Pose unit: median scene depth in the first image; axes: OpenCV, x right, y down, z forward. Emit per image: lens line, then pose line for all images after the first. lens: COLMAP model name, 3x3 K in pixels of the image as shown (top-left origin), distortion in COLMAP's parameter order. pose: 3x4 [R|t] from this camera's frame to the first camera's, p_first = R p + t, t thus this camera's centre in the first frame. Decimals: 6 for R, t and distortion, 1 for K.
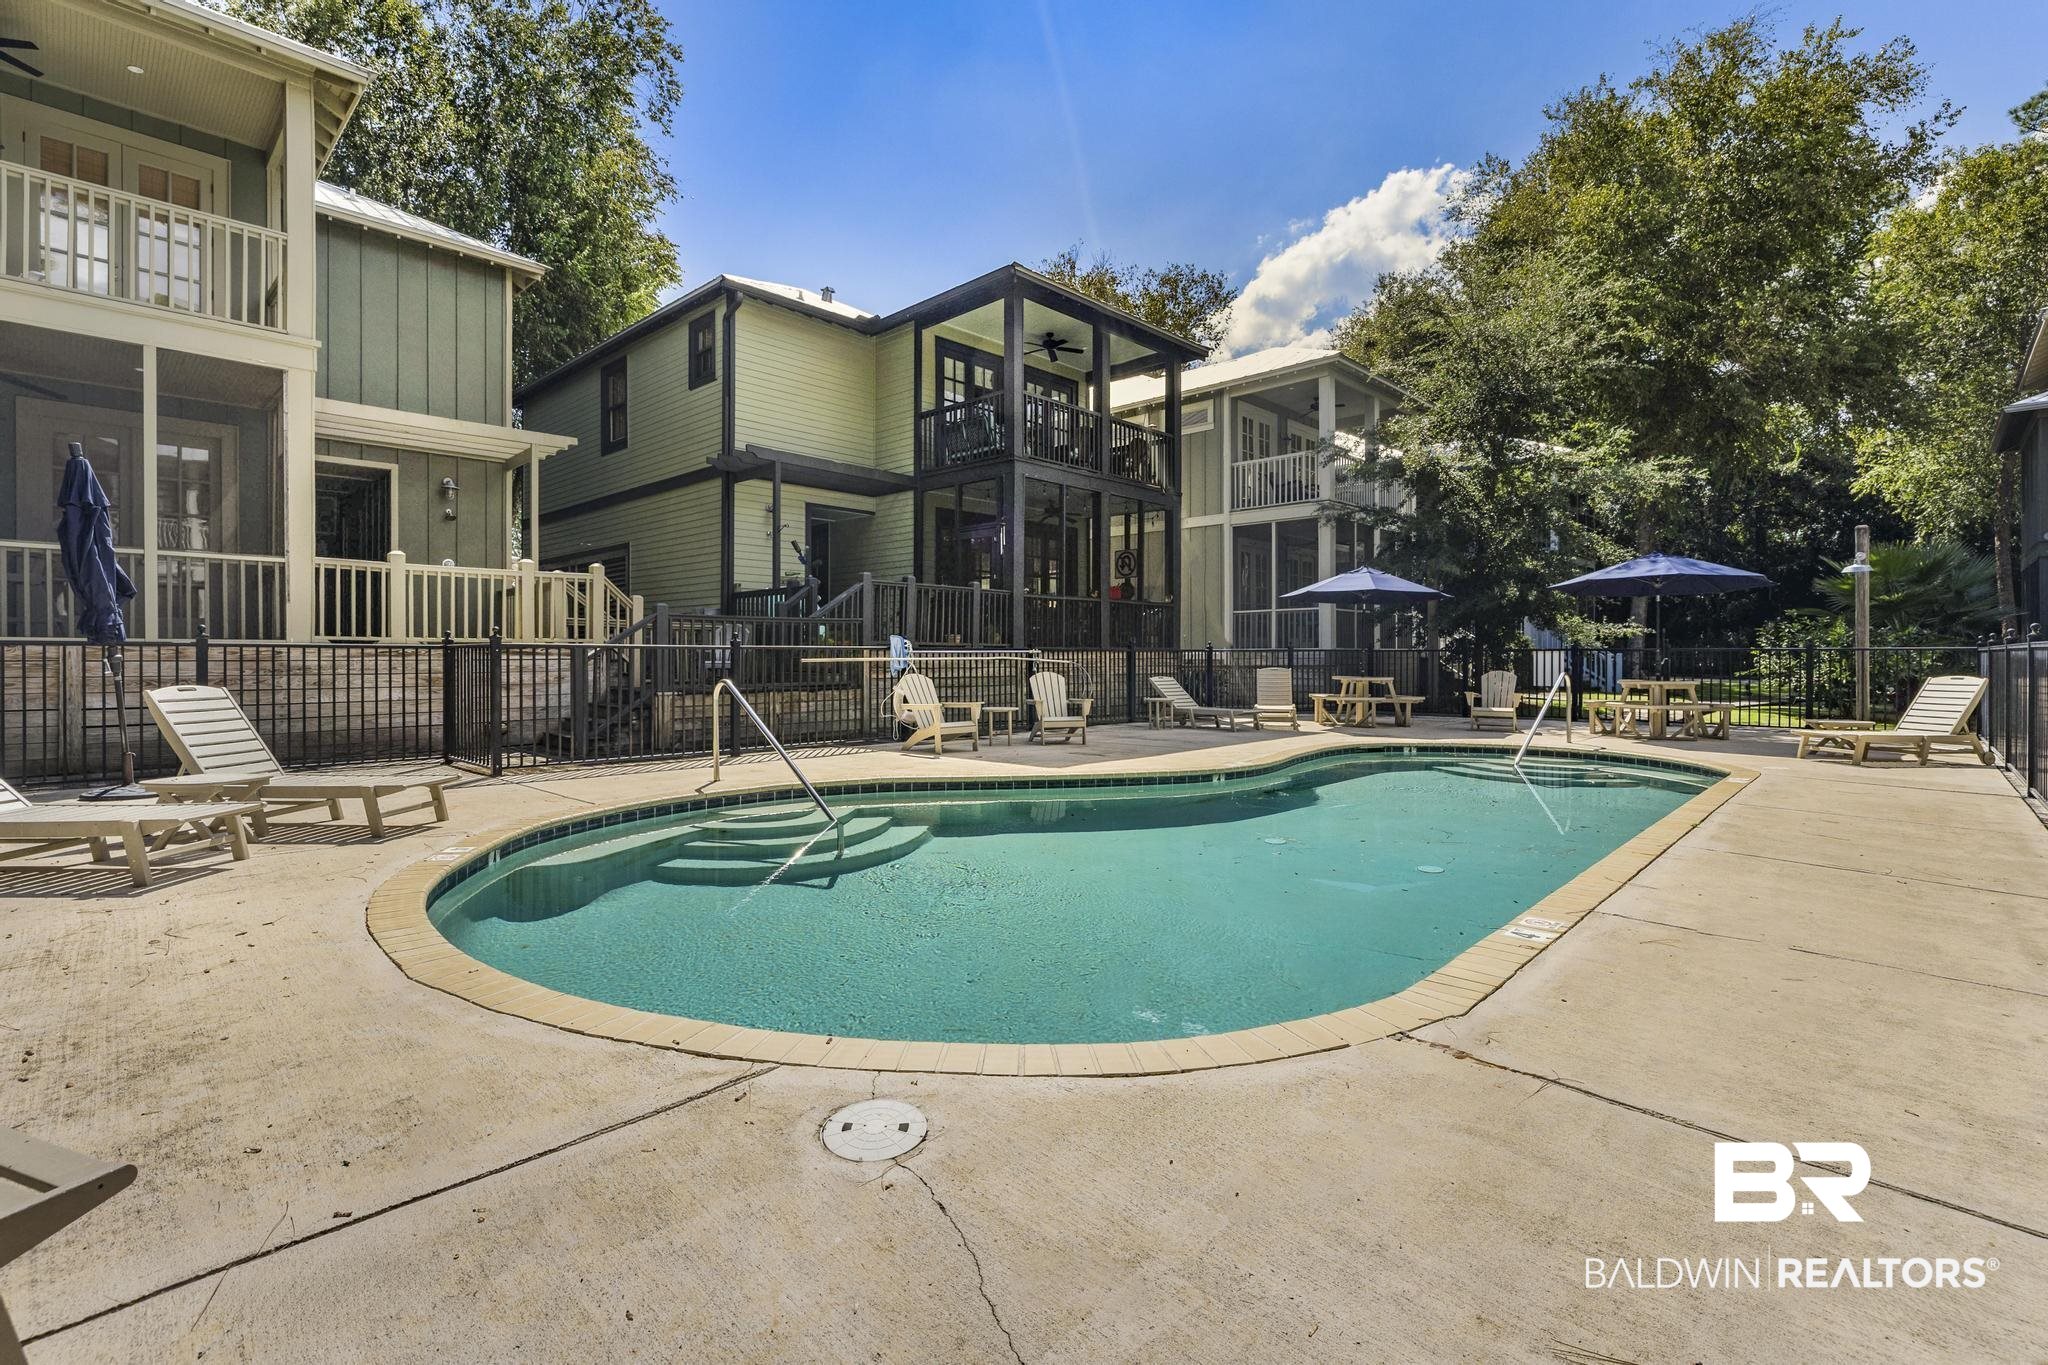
lens RADIAL K [[908.0, 0, 1024.0], [0, 908.0, 682.5], [0, 0, 1]] dist [0.000531, -0.000036]
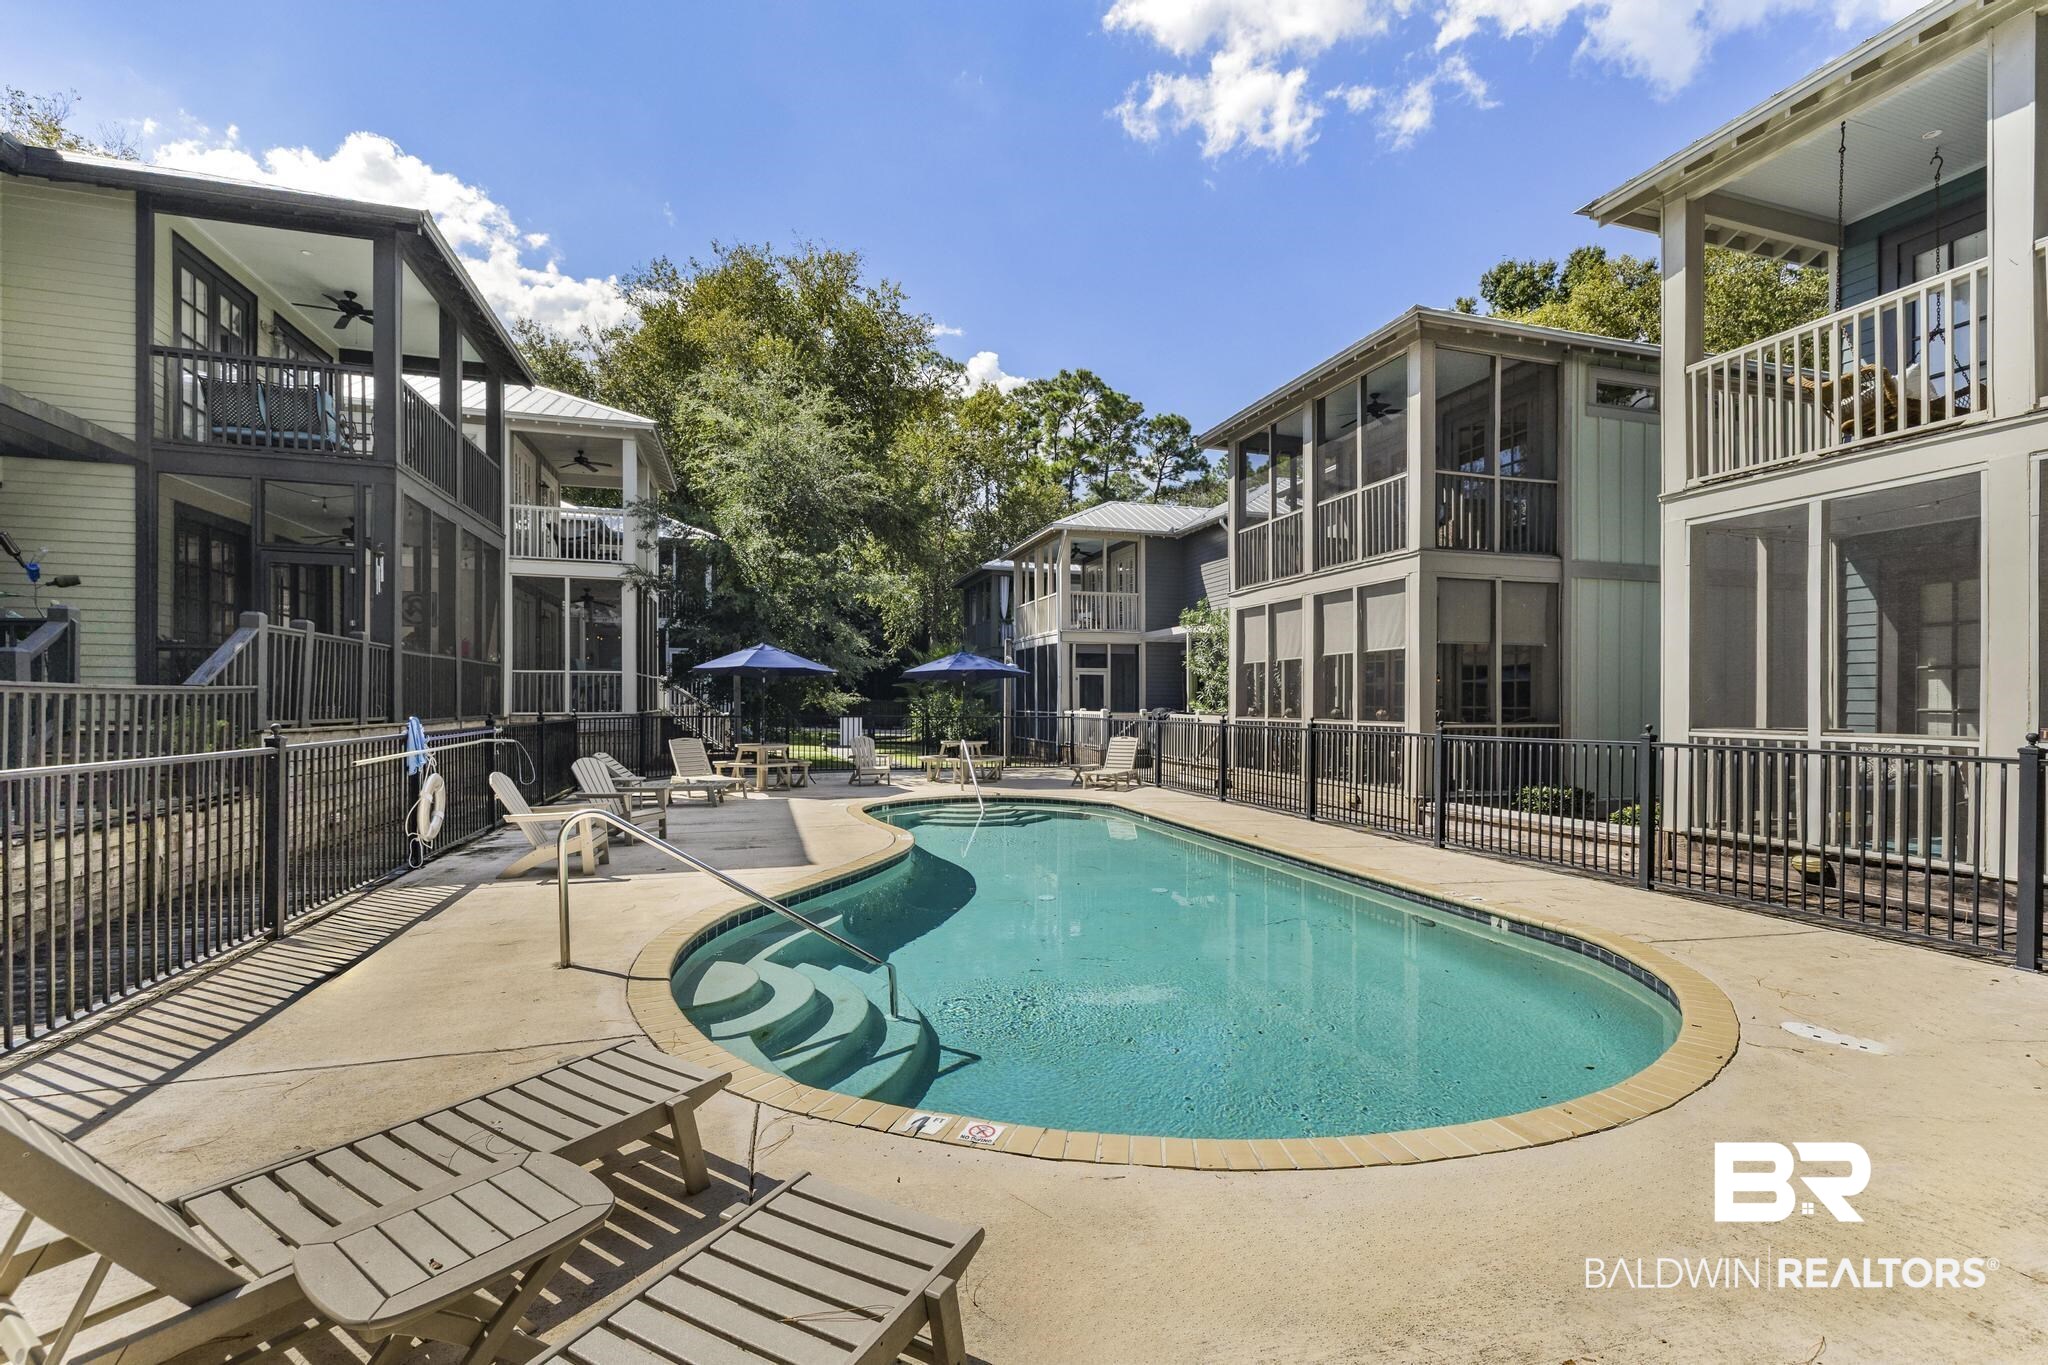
lens RADIAL K [[908.0, 0, 1024.0], [0, 908.0, 682.5], [0, 0, 1]] dist [0.000531, -0.000036]
pose [[0.478910, 0.024259, 0.877529, -0.357660], [0.023987, 0.998883, -0.040705, -0.025705], [-0.877536, 0.040543, 0.477793, 0.181907]]
